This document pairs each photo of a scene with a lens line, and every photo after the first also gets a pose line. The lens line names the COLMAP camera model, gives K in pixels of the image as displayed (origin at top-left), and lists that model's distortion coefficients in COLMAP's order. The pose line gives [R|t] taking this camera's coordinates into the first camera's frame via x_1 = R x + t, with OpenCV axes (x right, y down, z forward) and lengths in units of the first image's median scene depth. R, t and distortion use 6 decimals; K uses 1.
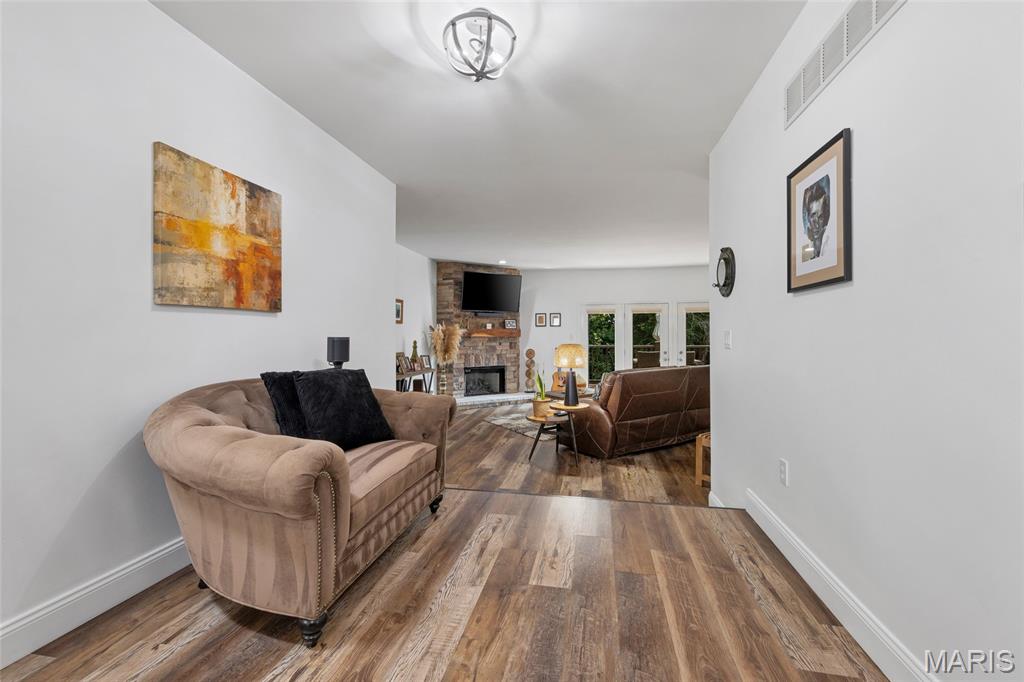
lens RADIAL K [[416.4, 0, 512.4], [0, 416.4, 336.7], [0, 0, 1]] dist [0.008068, 0.000077]
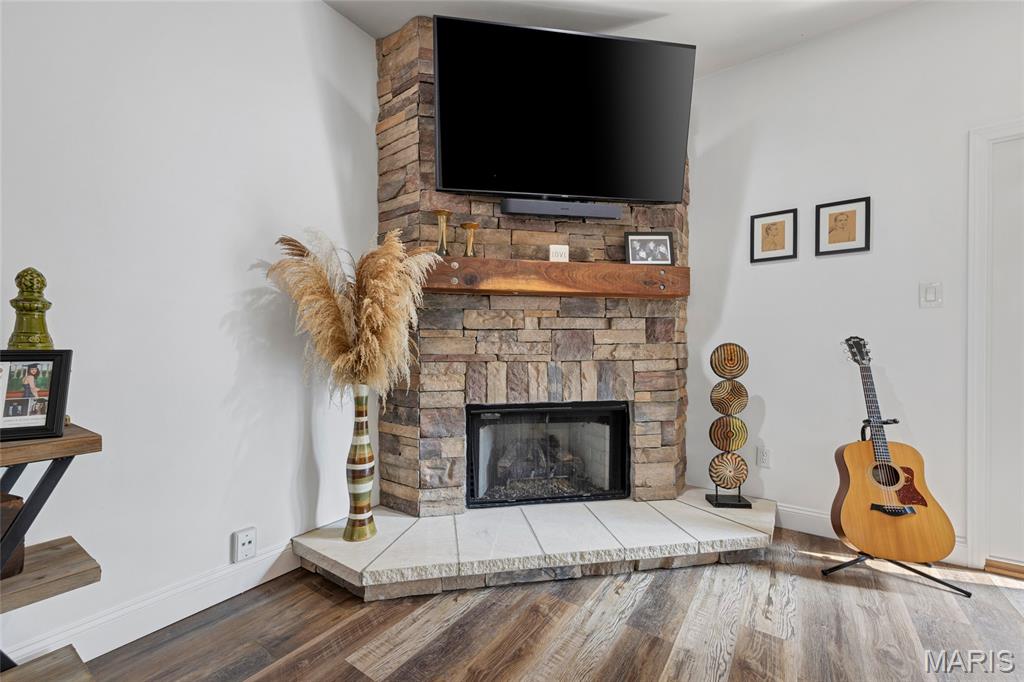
lens RADIAL K [[417.6, 0, 515.1], [0, 417.6, 349.8], [0, 0, 1]] dist [0.008786, -0.000082]
pose [[0.918838, 0.003827, -0.394616, 0.024049], [-0.001167, 0.999975, 0.006980, 0.034539], [0.394632, -0.005952, 0.918820, 0.748322]]
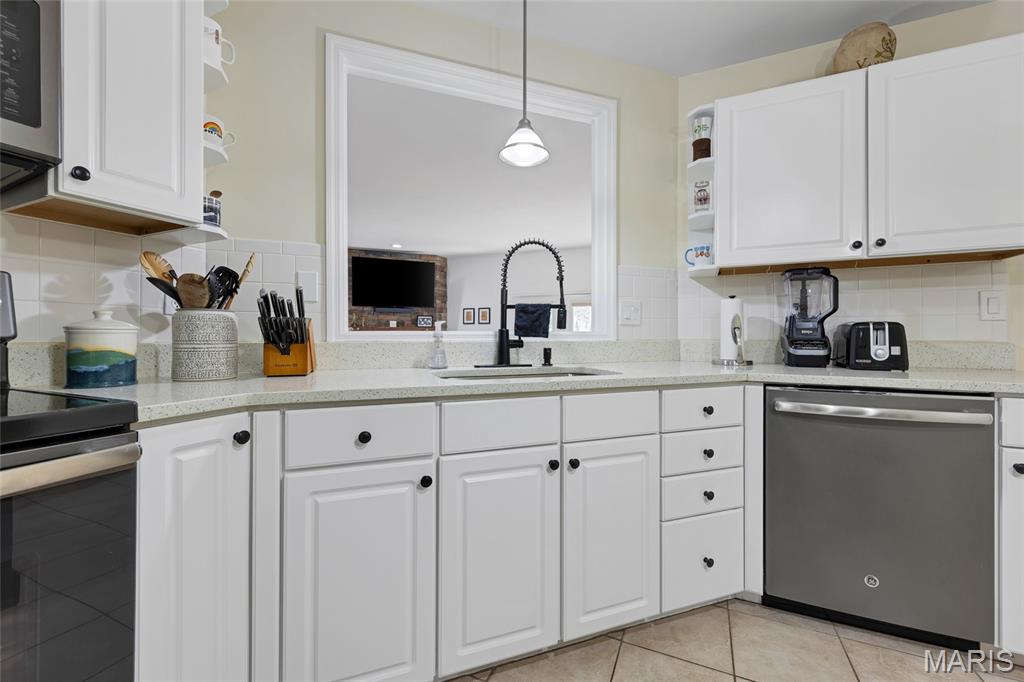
lens RADIAL K [[412.9, 0, 511.7], [0, 412.9, 333.5], [0, 0, 1]] dist [0.006258, -0.000099]
pose [[0.972598, 0.003997, -0.232458, 0.372906], [-0.004601, 0.999987, -0.002057, -0.005311], [0.232447, 0.003070, 0.972604, 0.247905]]
